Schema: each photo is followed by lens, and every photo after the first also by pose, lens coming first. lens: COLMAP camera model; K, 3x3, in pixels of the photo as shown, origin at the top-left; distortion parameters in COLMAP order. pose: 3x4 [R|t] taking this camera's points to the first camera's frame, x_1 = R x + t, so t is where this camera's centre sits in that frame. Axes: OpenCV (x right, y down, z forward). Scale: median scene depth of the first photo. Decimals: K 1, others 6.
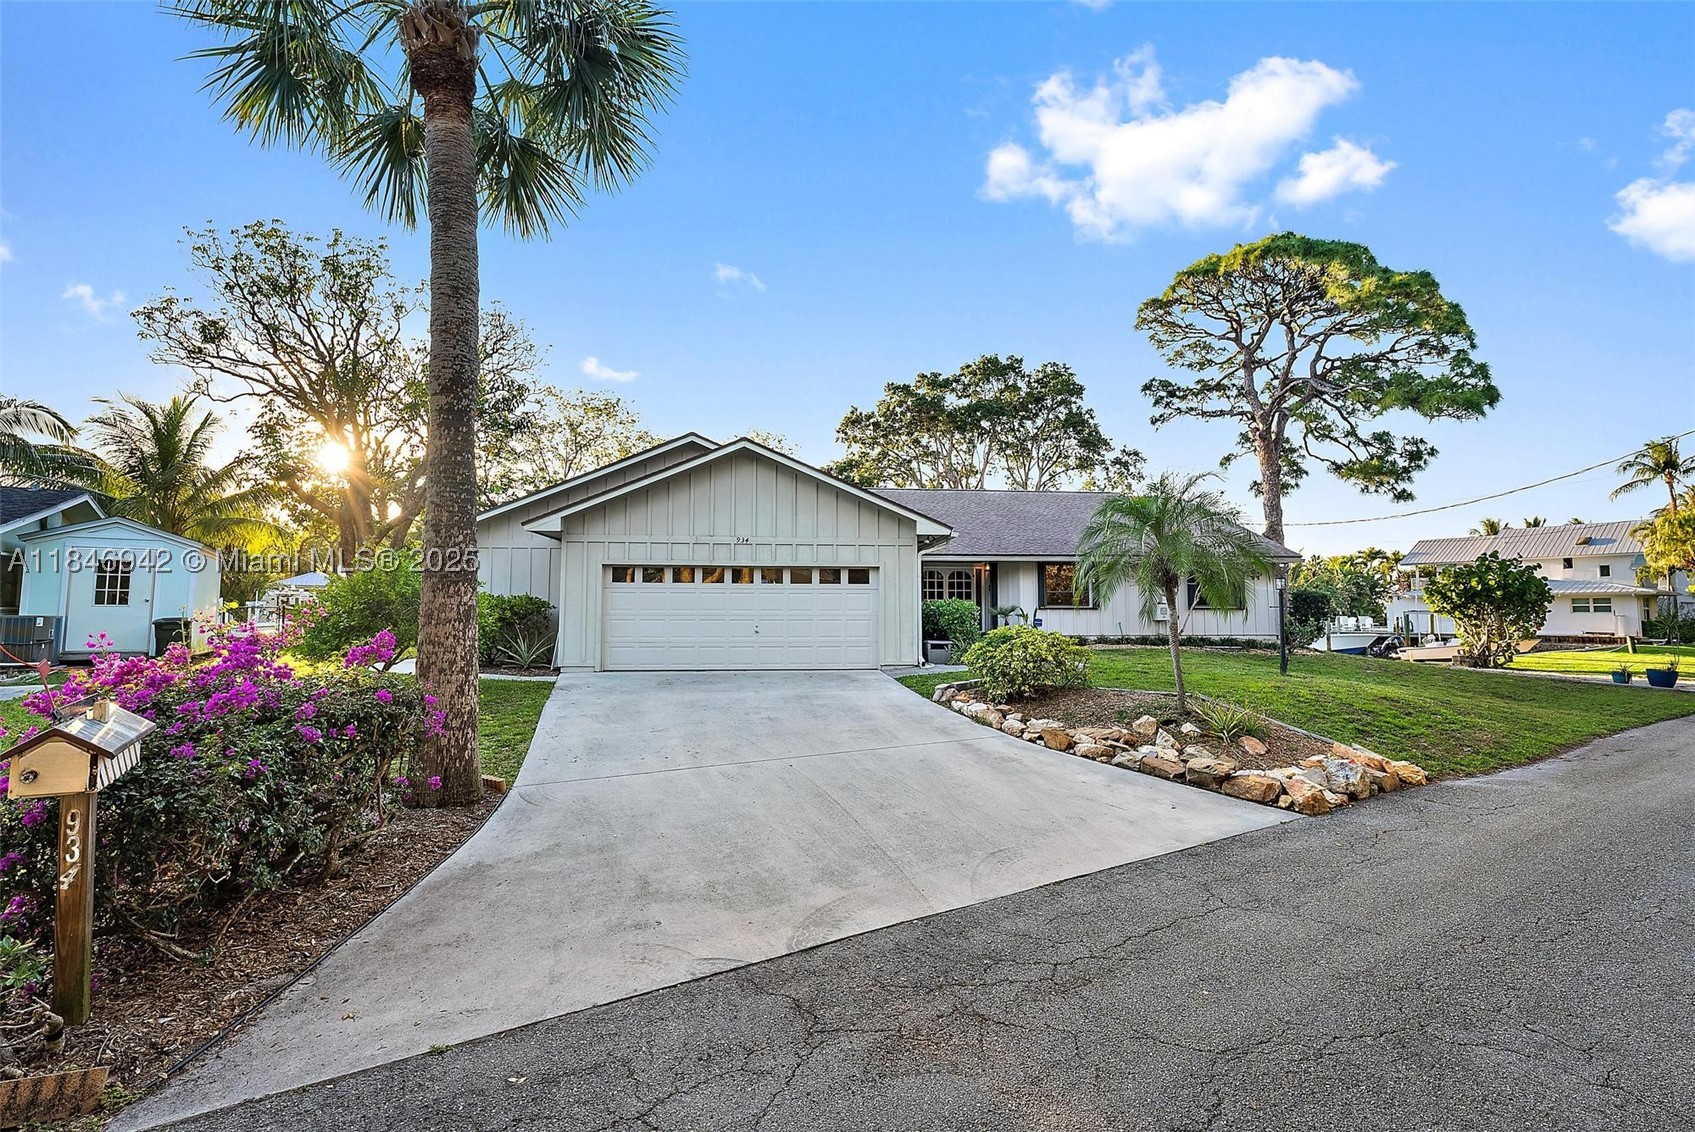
lens RADIAL K [[770.4, 0, 847.5], [0, 770.4, 566.0], [0, 0, 1]] dist [-0.002800, -0.000888]
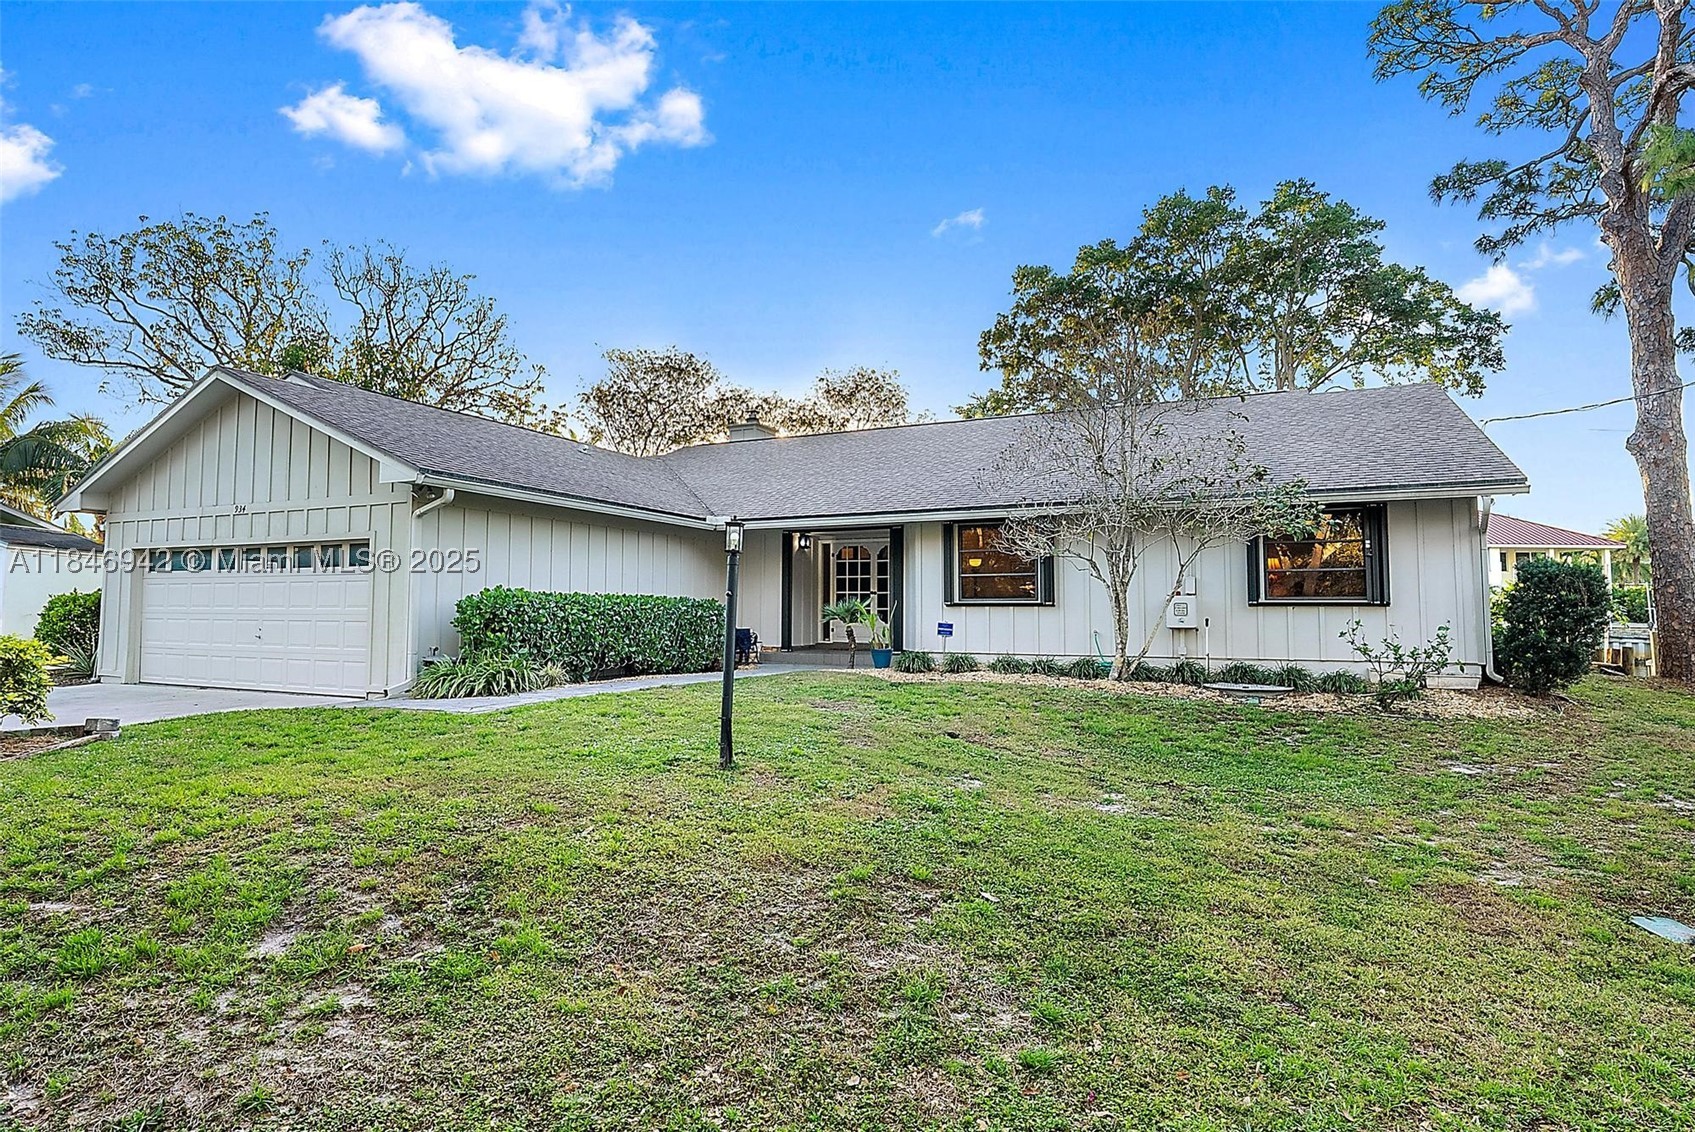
lens RADIAL K [[916.1, 0, 847.5], [0, 916.1, 566.0], [0, 0, 1]] dist [-0.001863, -0.000347]
pose [[0.856006, -0.024113, -0.516404, 0.399499], [0.027932, 0.999610, -0.000375, 0.018213], [0.516211, -0.014103, 0.856345, 0.285532]]
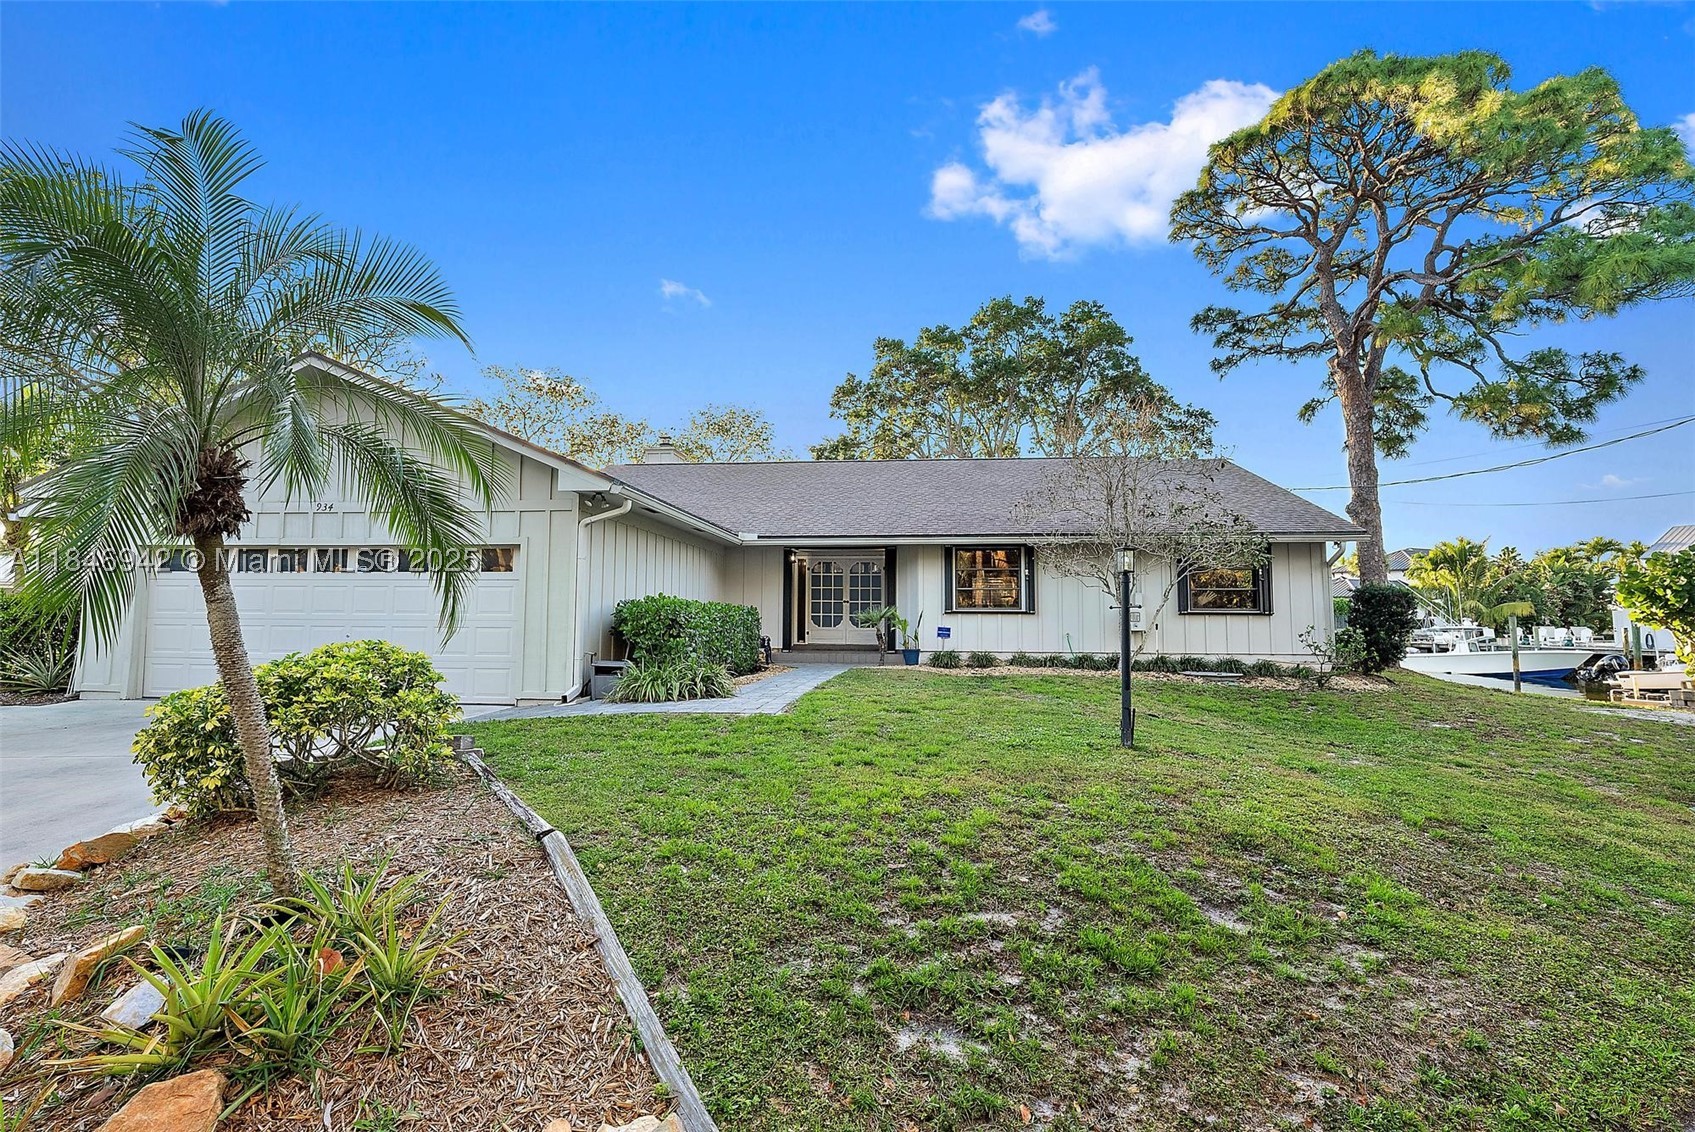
lens RADIAL K [[770.4, 0, 847.5], [0, 770.4, 566.0], [0, 0, 1]] dist [-0.002800, -0.000888]
pose [[0.979481, -0.008283, -0.201365, 0.225589], [0.006786, 0.999944, -0.008127, 0.013231], [0.201421, 0.006594, 0.979483, 0.220369]]
